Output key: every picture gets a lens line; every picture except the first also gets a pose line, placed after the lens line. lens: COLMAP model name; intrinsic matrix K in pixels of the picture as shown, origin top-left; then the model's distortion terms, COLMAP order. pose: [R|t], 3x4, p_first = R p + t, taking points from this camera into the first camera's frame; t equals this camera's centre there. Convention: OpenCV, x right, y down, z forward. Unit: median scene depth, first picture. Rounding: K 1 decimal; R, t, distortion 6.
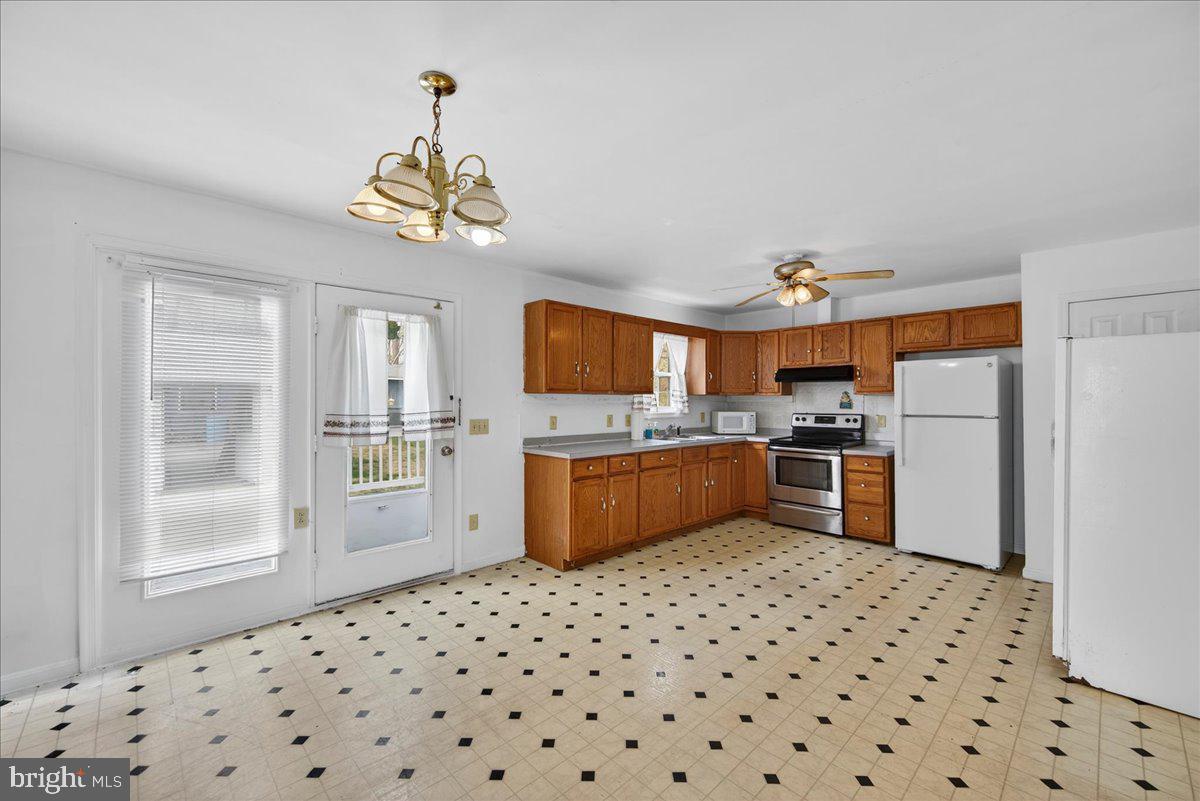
lens RADIAL K [[484.2, 0, 592.9], [0, 484.2, 396.0], [0, 0, 1]] dist [0.000163, -0.000266]
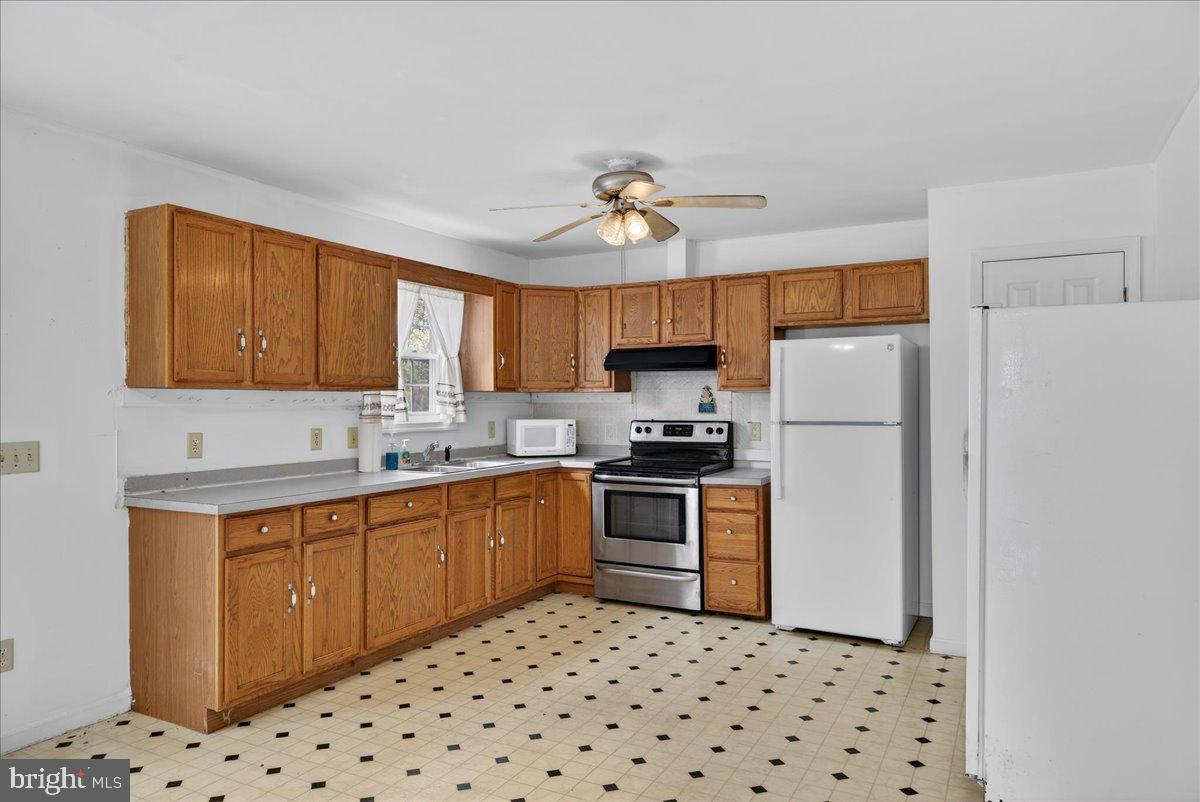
lens RADIAL K [[782.2, 0, 594.7], [0, 782.2, 396.1], [0, 0, 1]] dist [-0.004325, -0.001121]
pose [[0.948765, -0.002547, 0.315973, 0.057534], [0.001590, 0.999993, 0.003286, 0.000396], [-0.315980, -0.002615, 0.948762, 0.065709]]
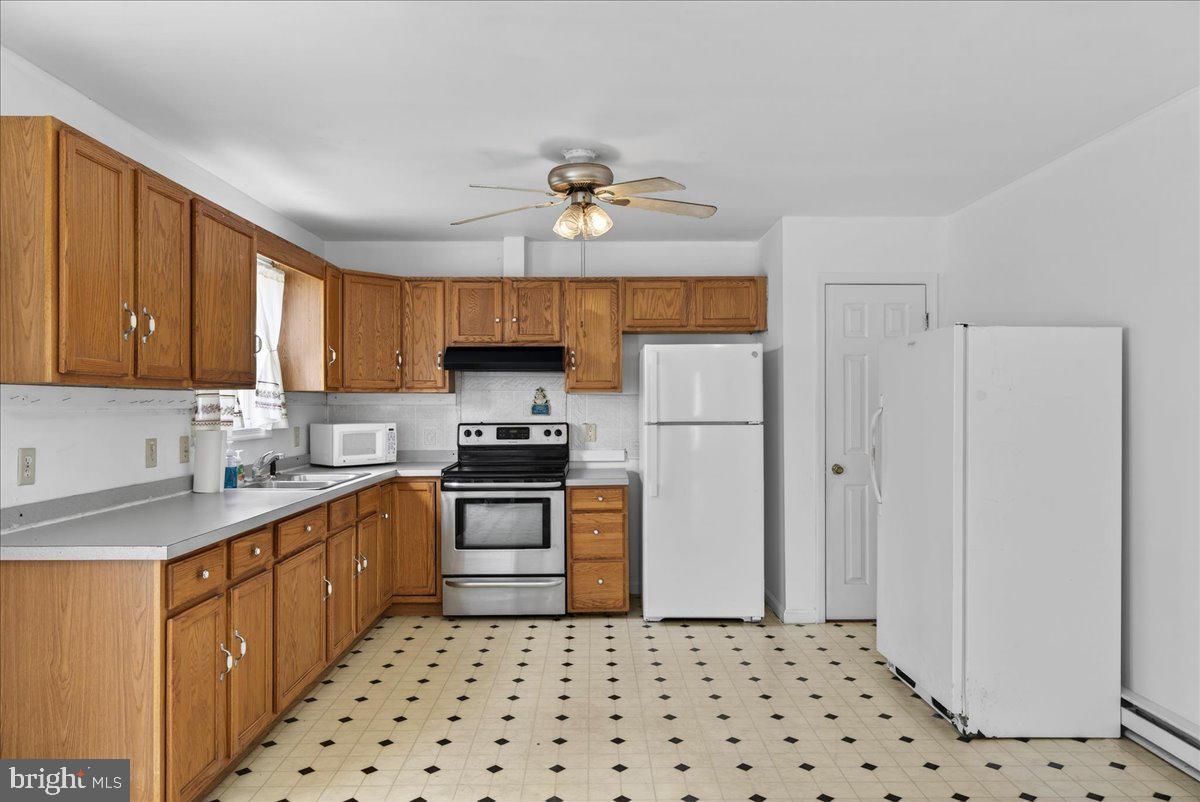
lens RADIAL K [[791.0, 0, 600.0], [0, 791.0, 401.0], [0, 0, 1]] dist [0.007374, 0.001153]
pose [[0.675702, -0.002835, 0.737169, -0.217298], [-0.003279, 0.999971, 0.006851, 0.001142], [-0.737168, -0.007046, 0.675673, 0.270767]]
